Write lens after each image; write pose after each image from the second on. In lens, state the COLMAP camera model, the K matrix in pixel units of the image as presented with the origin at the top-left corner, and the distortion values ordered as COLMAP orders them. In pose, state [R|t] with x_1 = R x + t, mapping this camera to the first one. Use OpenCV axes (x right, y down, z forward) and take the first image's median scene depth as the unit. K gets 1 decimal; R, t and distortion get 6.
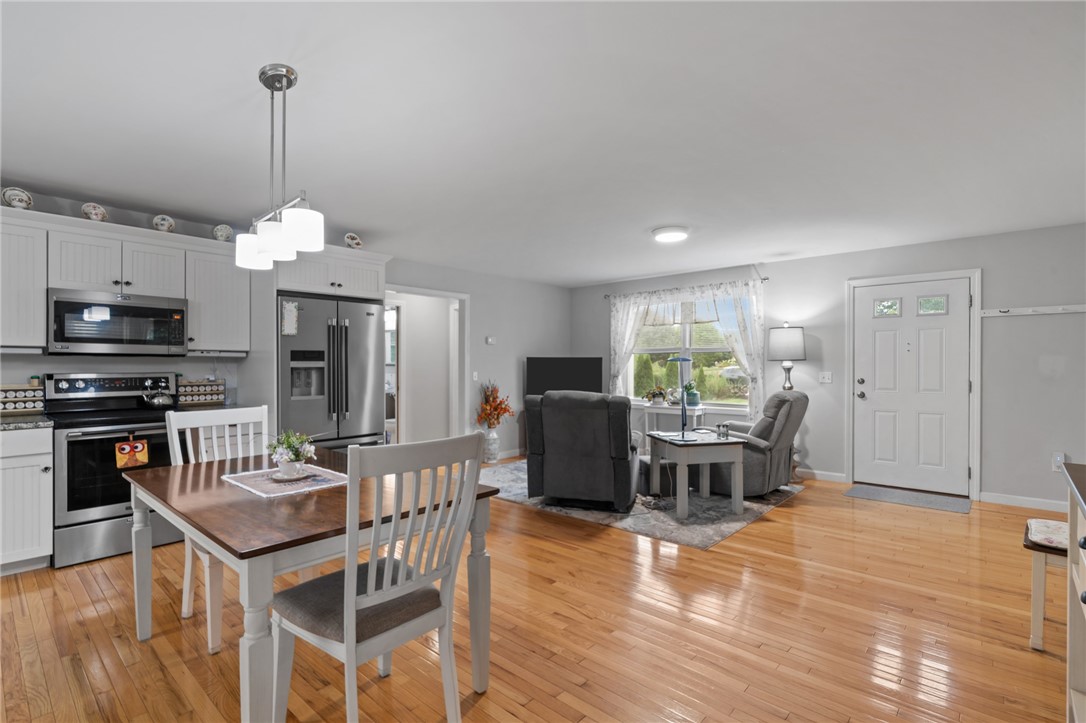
lens RADIAL K [[509.6, 0, 534.9], [0, 509.6, 370.8], [0, 0, 1]] dist [0.000509, 0.000420]
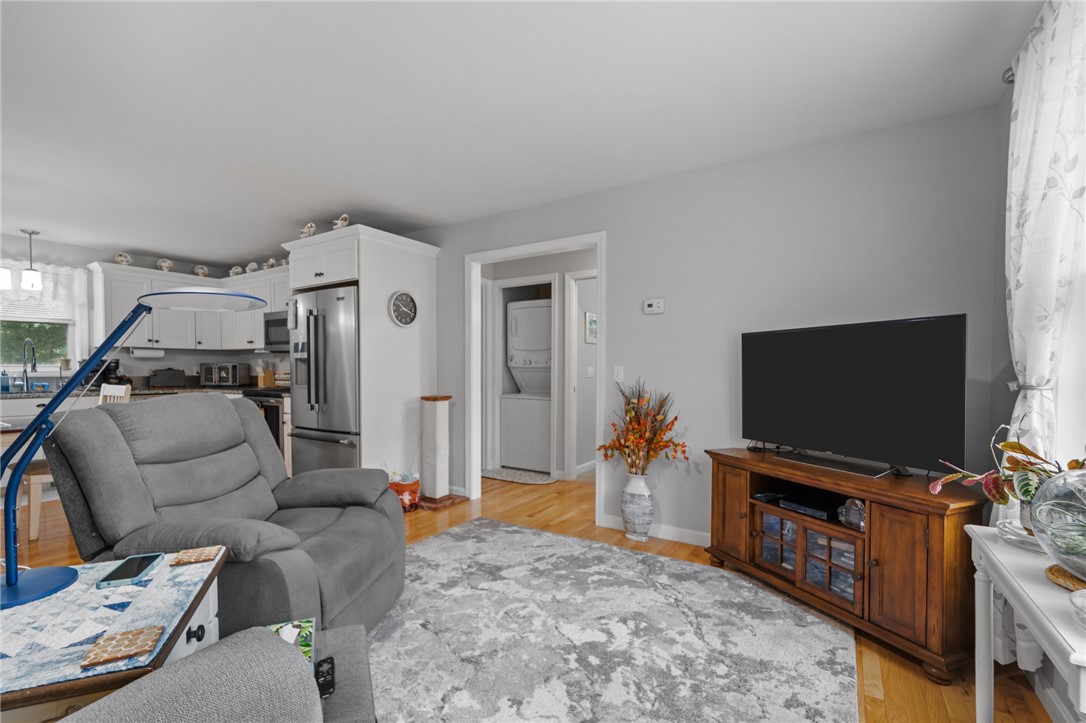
lens RADIAL K [[475.4, 0, 520.3], [0, 475.4, 381.0], [0, 0, 1]] dist [-0.002718, -0.000373]
pose [[0.153335, 0.026750, -0.987812, 0.615175], [-0.012178, 0.999609, 0.025179, 0.009893], [0.988099, 0.008169, 0.153601, 1.310366]]
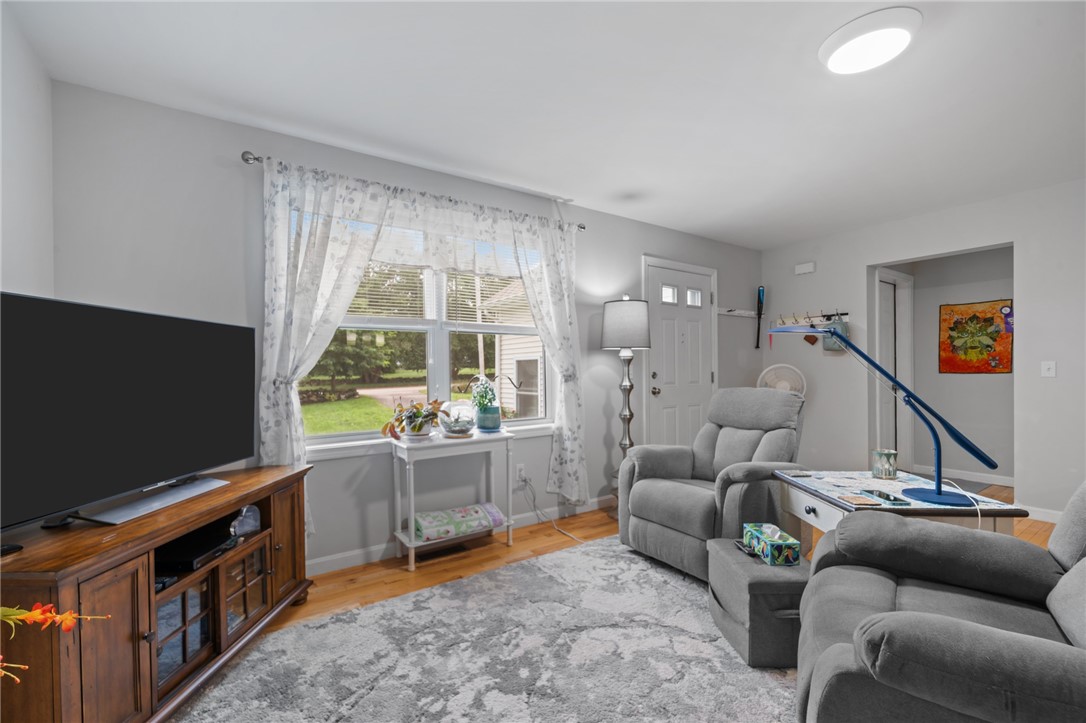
lens RADIAL K [[470.2, 0, 524.2], [0, 470.2, 365.9], [0, 0, 1]] dist [-0.004051, -0.000151]
pose [[0.232697, 0.004782, 0.972538, -0.237628], [0.020639, 0.999738, -0.009854, 0.010040], [-0.972330, 0.022365, 0.232537, 1.345160]]
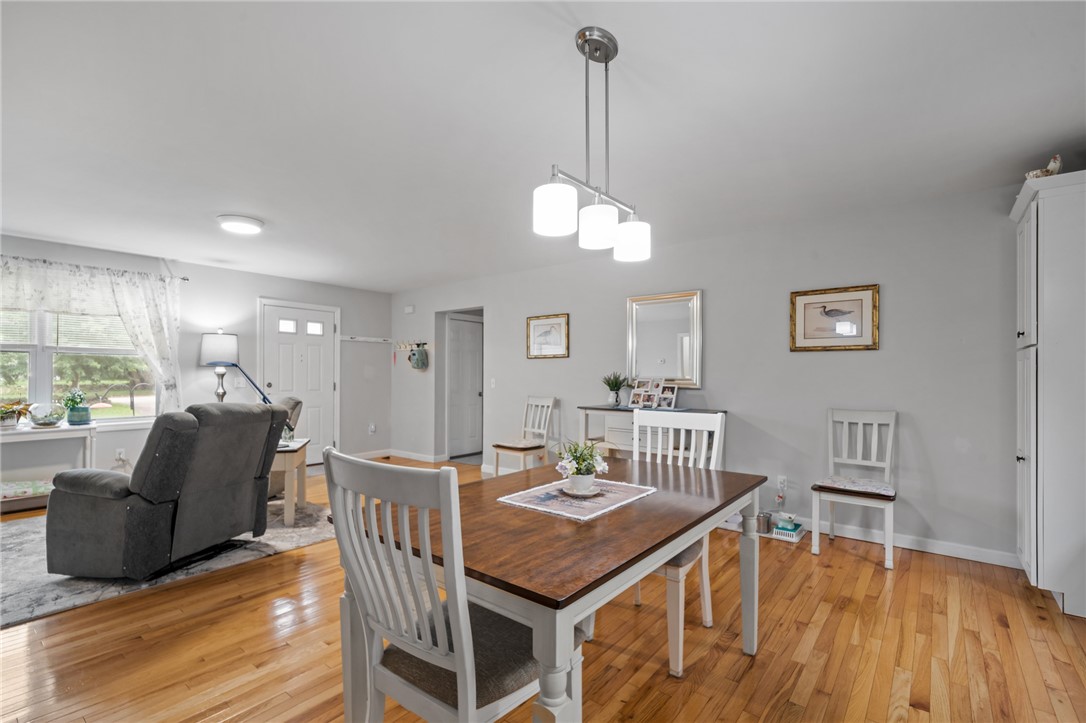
lens RADIAL K [[509.6, 0, 533.1], [0, 509.6, 366.6], [0, 0, 1]] dist [0.000509, 0.000420]
pose [[-0.059531, 0.015292, 0.998109, -0.748829], [0.008084, 0.999857, -0.014836, 0.000138], [-0.998194, 0.007185, -0.059646, 0.602420]]
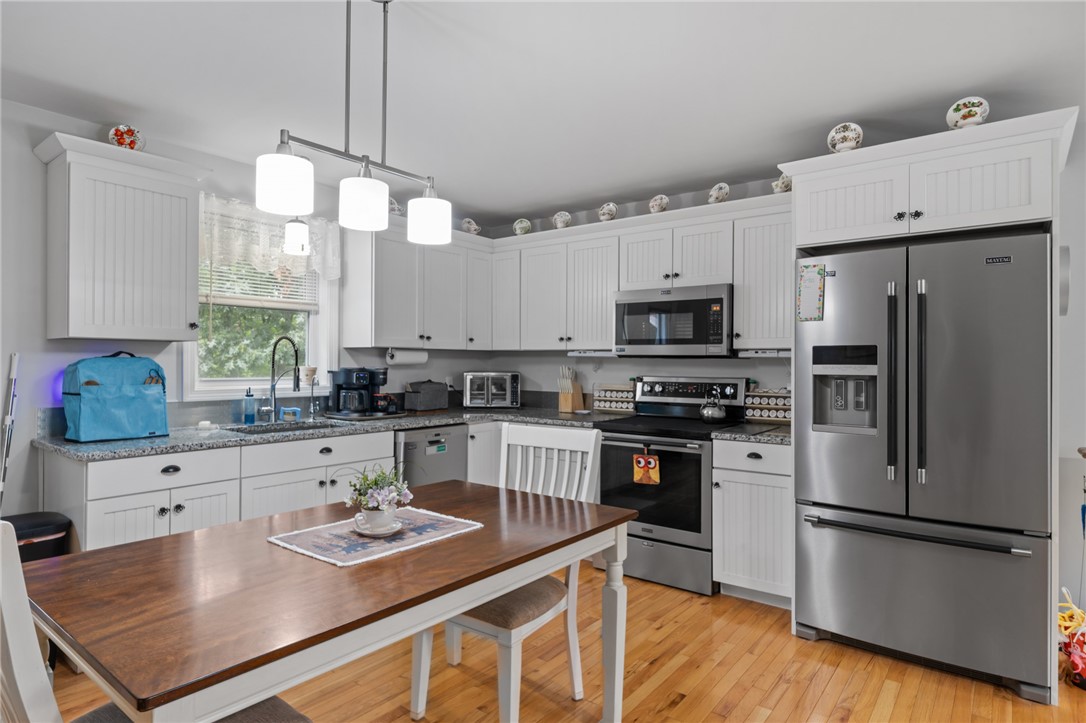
lens RADIAL K [[602.5, 0, 510.0], [0, 602.5, 360.1], [0, 0, 1]] dist [-0.003899, -0.001013]
pose [[0.045778, -0.002427, -0.998949, 0.202475], [-0.016219, 0.999863, -0.003173, -0.015736], [0.998820, 0.016348, 0.045733, 0.604900]]
